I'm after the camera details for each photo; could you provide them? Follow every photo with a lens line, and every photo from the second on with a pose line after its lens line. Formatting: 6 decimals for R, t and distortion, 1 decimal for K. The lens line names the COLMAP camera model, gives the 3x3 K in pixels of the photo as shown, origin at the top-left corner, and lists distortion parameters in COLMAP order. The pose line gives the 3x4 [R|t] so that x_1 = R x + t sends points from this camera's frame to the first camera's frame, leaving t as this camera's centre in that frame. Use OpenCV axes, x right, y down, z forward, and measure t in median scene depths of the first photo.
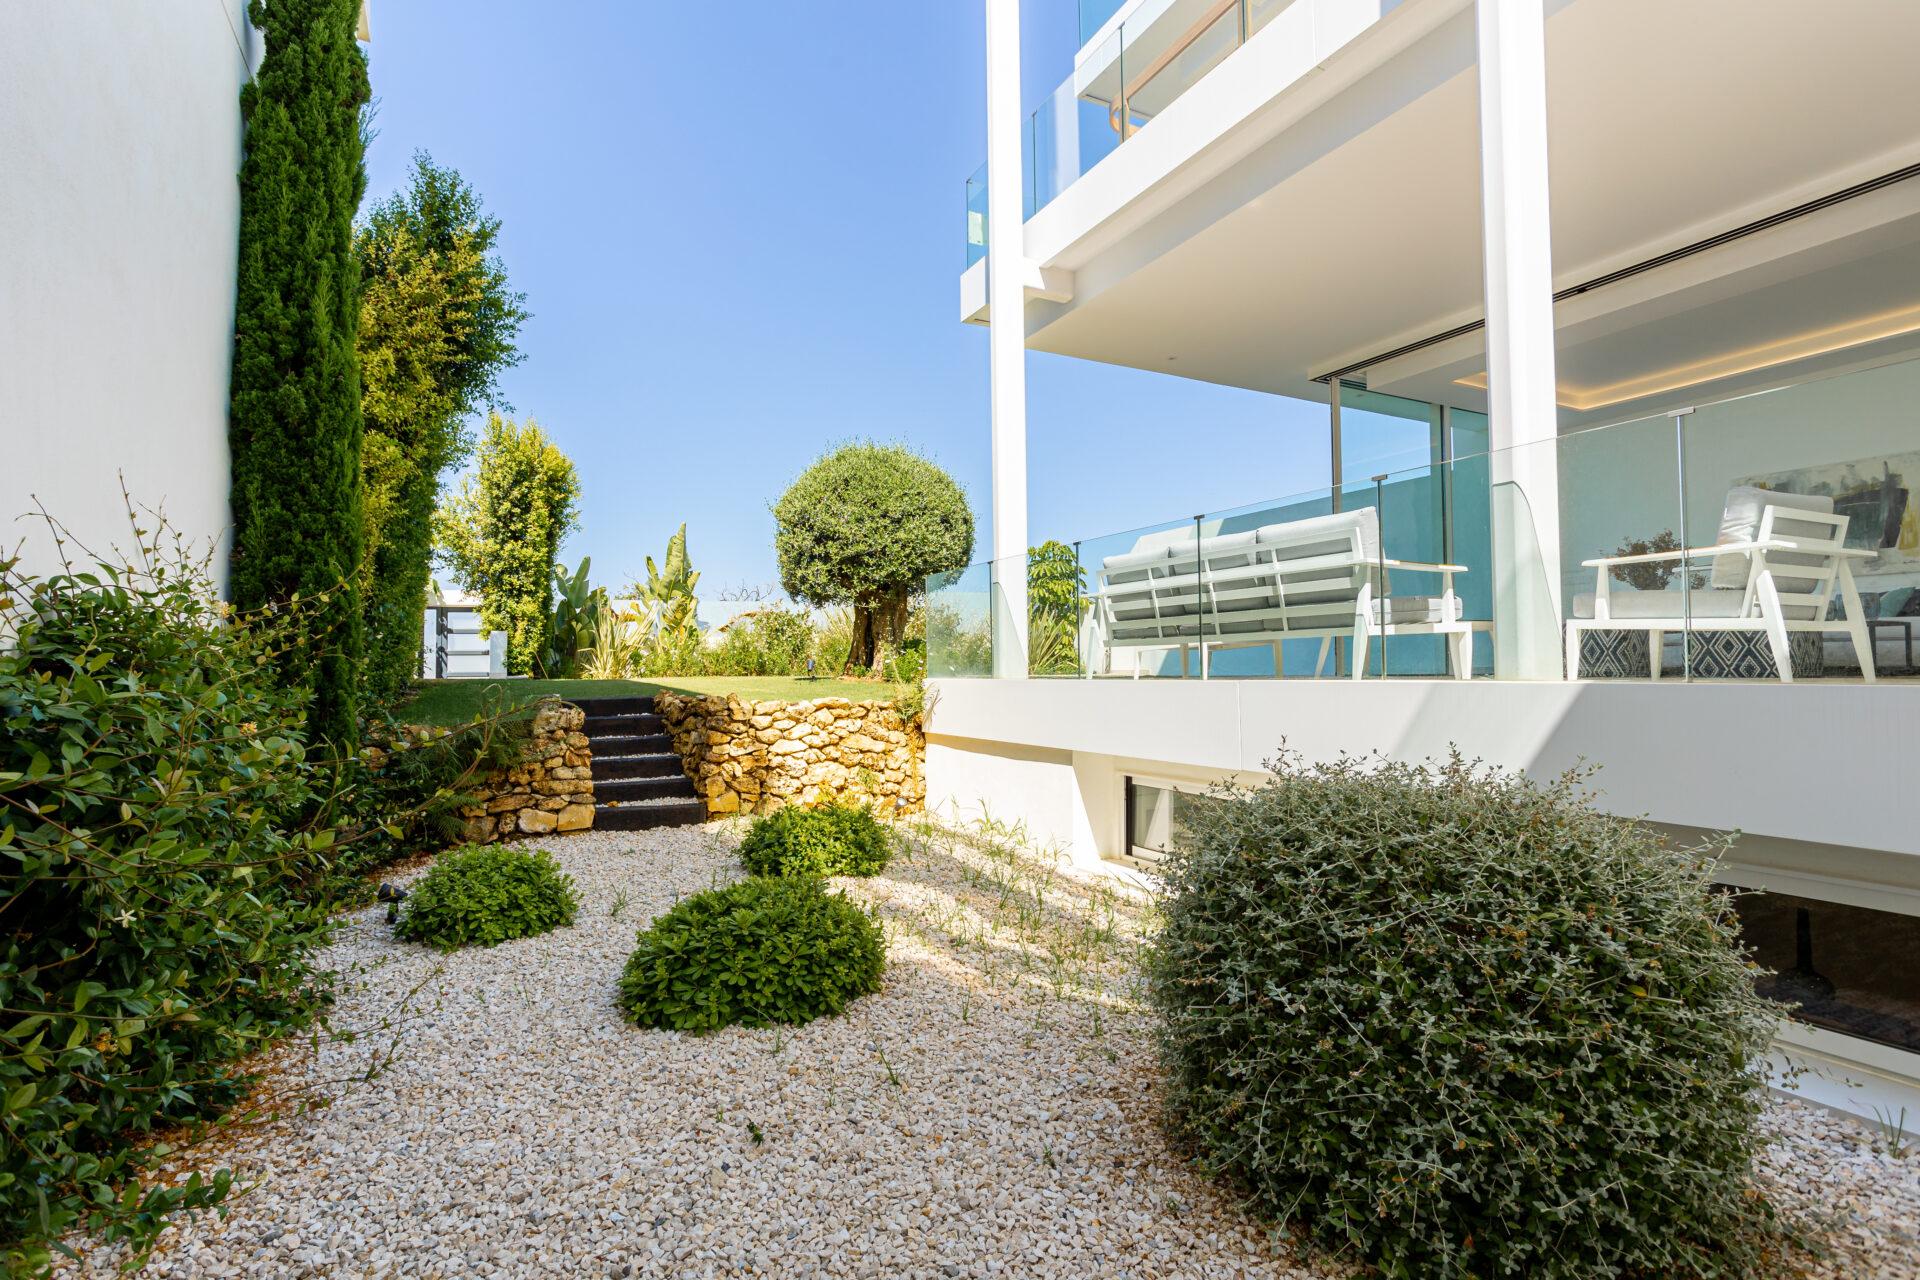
lens RADIAL K [[956.3, 0, 960.0], [0, 956.3, 640.0], [0, 0, 1]] dist [-0.080084, 0.071830]
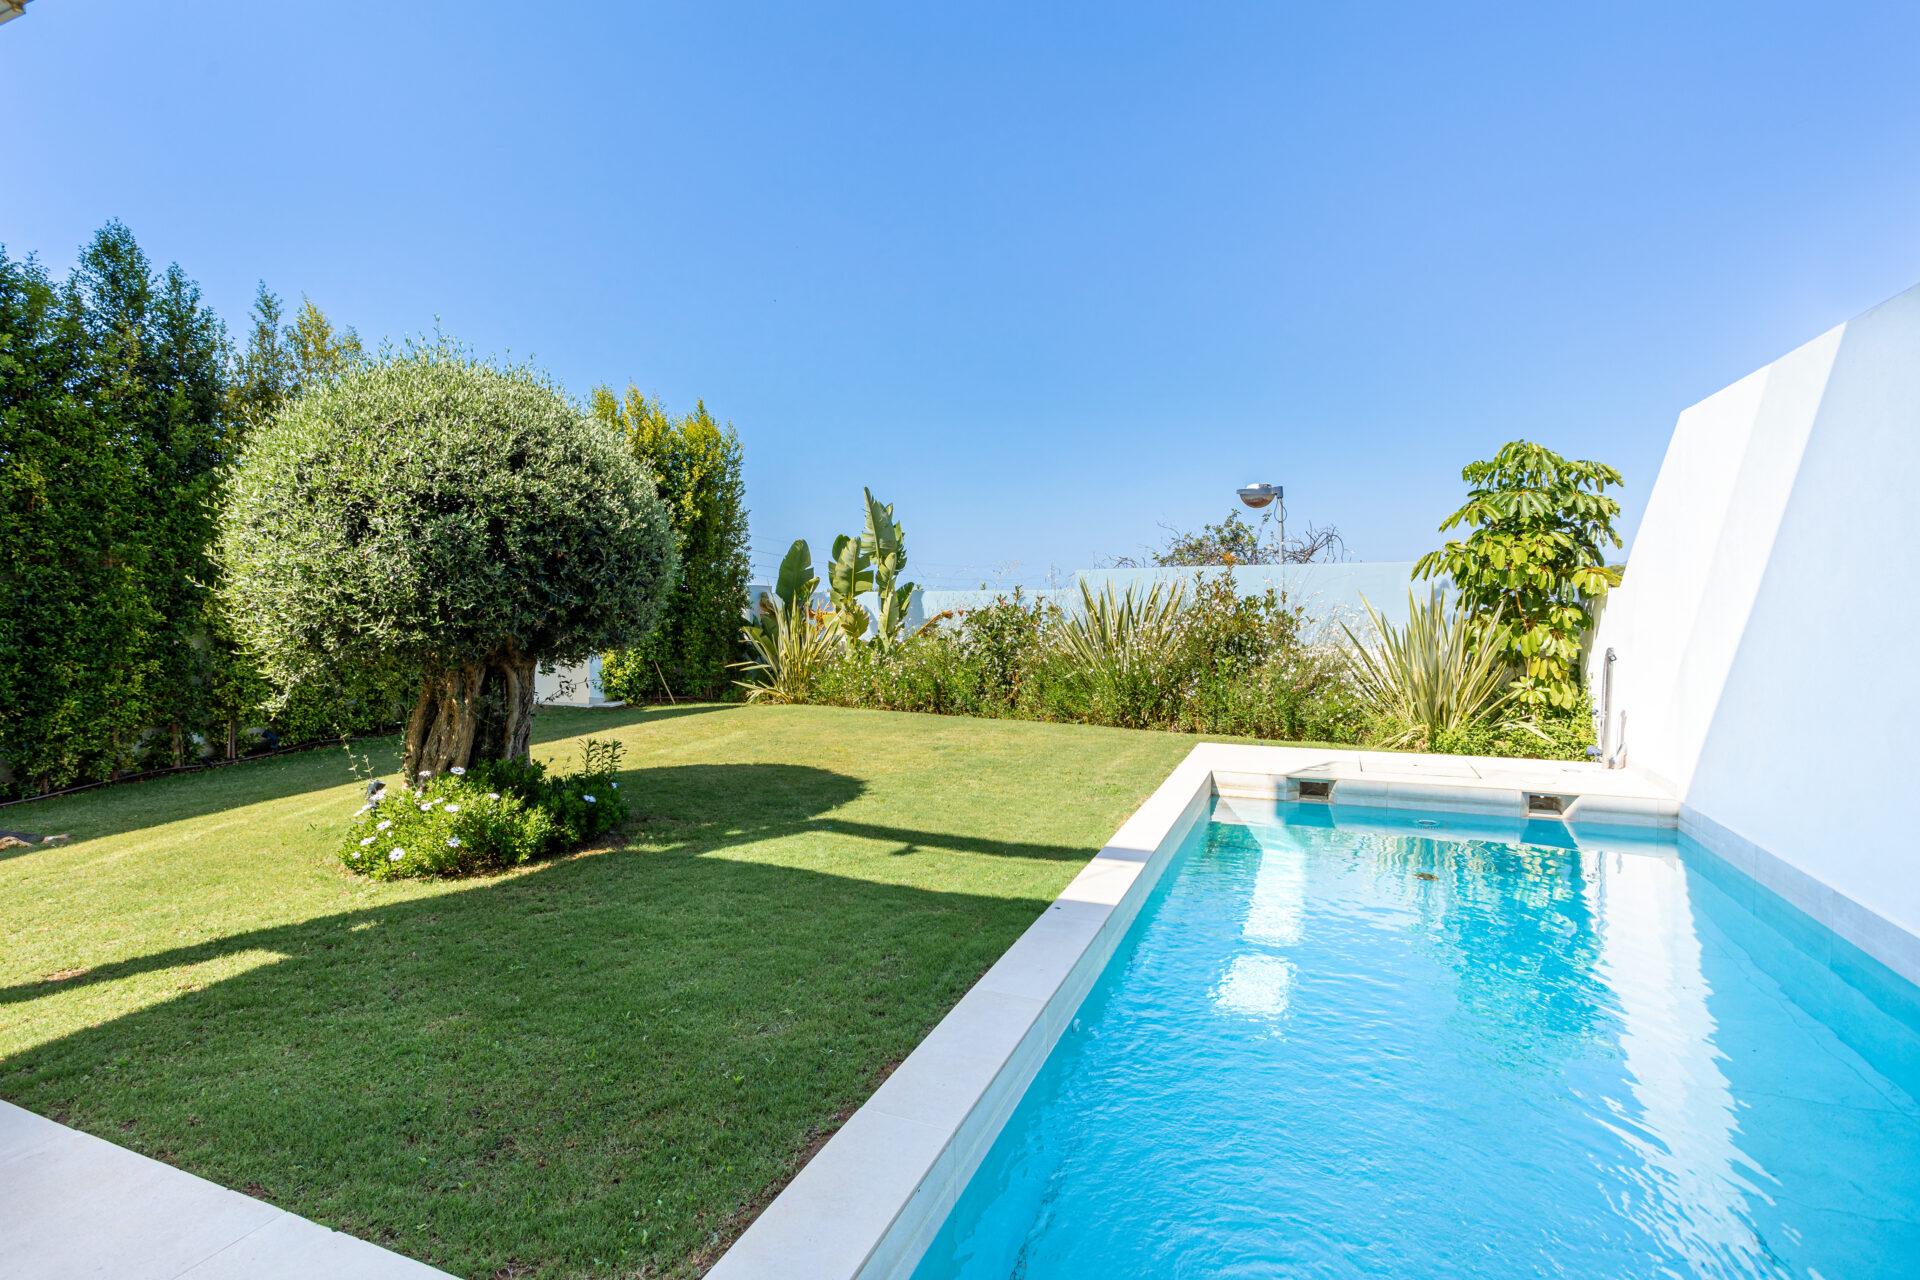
lens RADIAL K [[956.3, 0, 960.0], [0, 956.3, 640.0], [0, 0, 1]] dist [-0.080084, 0.071830]
pose [[0.661682, 0.034991, -0.748968, 0.774997], [0.012288, 0.998270, 0.057494, -0.125997], [0.749684, -0.047246, 0.660107, 1.566253]]
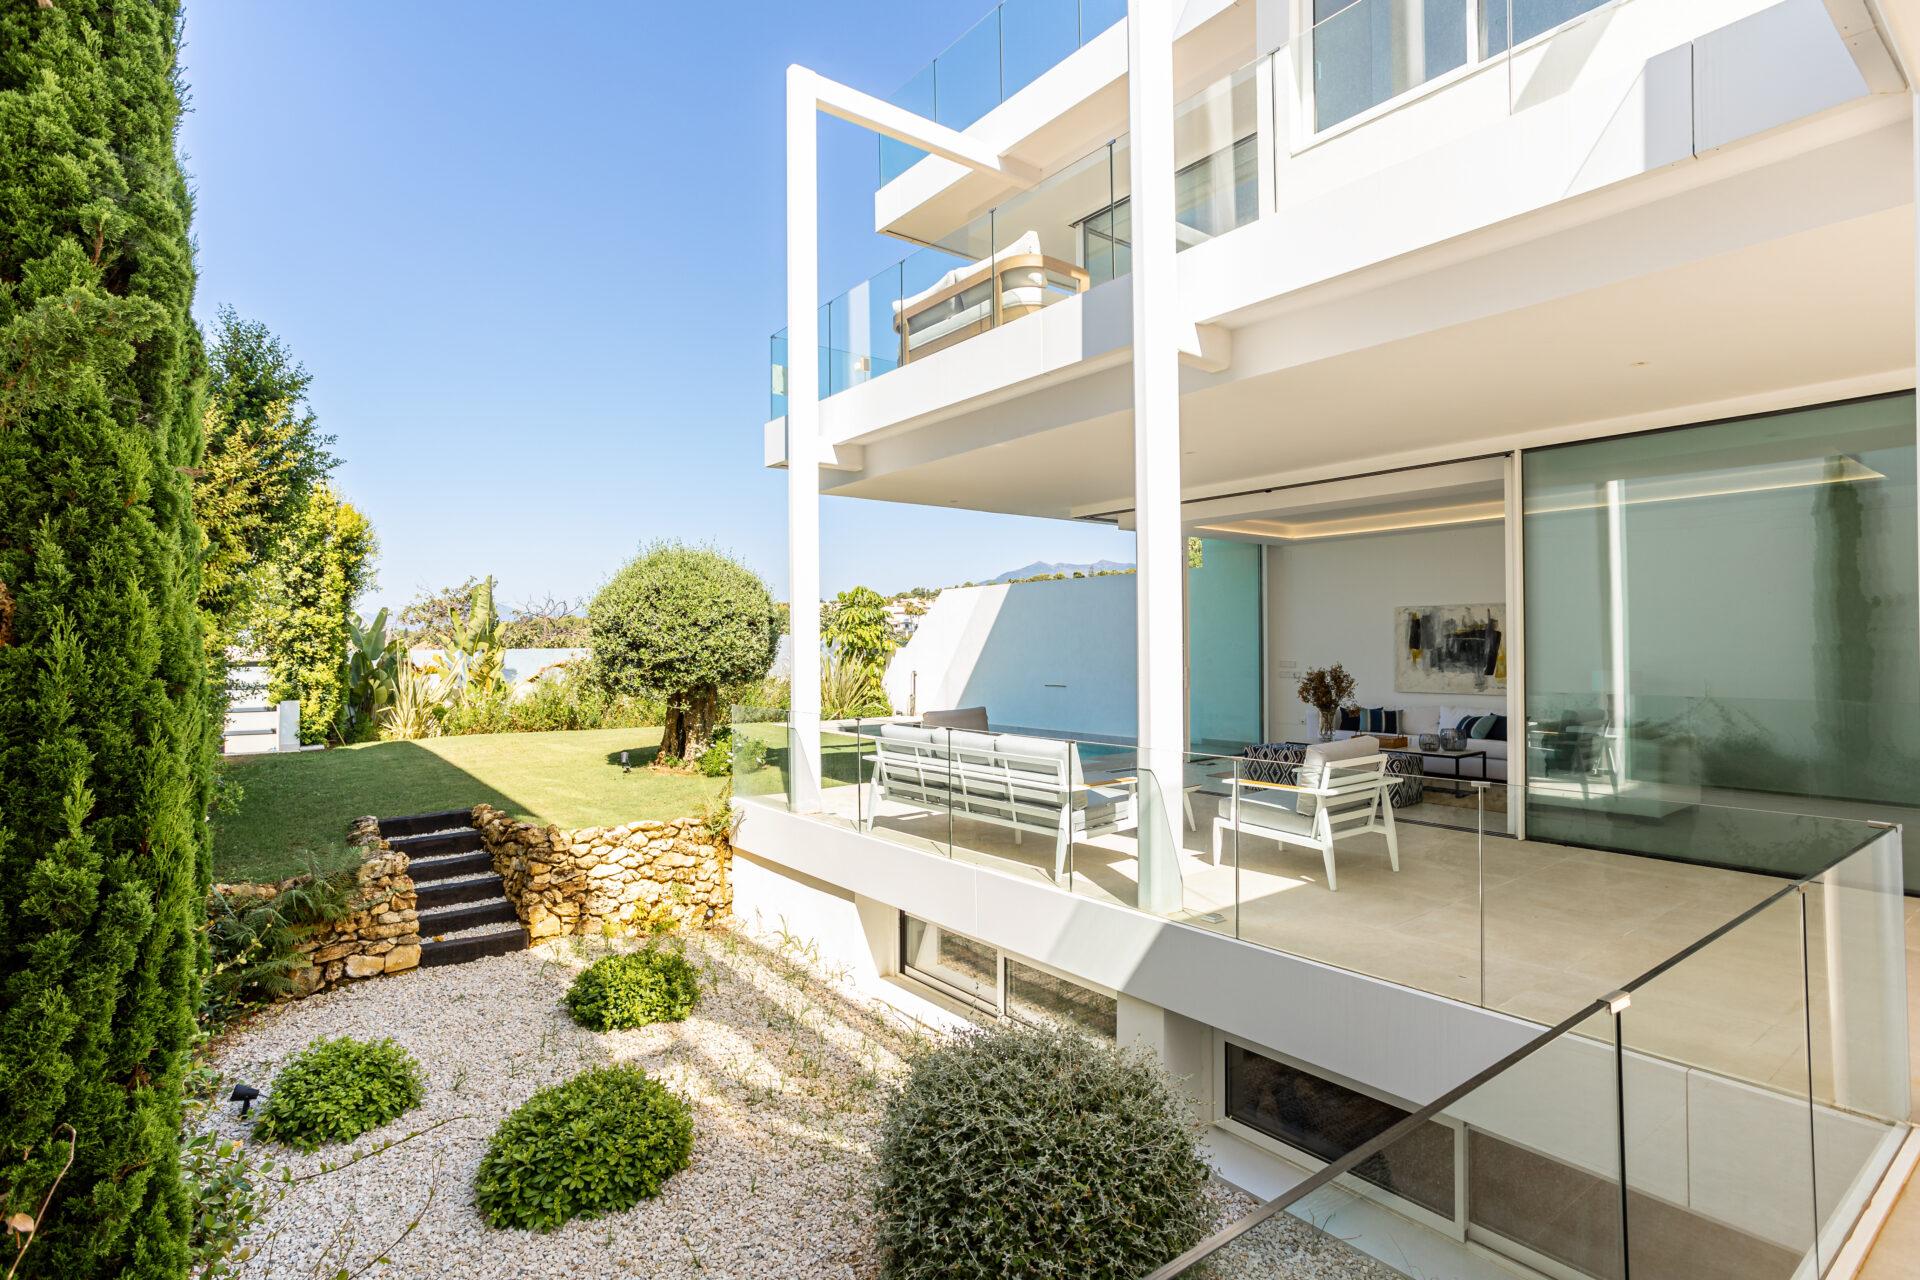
lens RADIAL K [[955.9, 0, 960.0], [0, 955.9, 640.0], [0, 0, 1]] dist [-0.057695, 0.037034]
pose [[0.982455, -0.001916, 0.186488, 0.022291], [-0.001128, 0.999868, 0.016215, -0.192767], [-0.186494, -0.016141, 0.982323, -0.171709]]
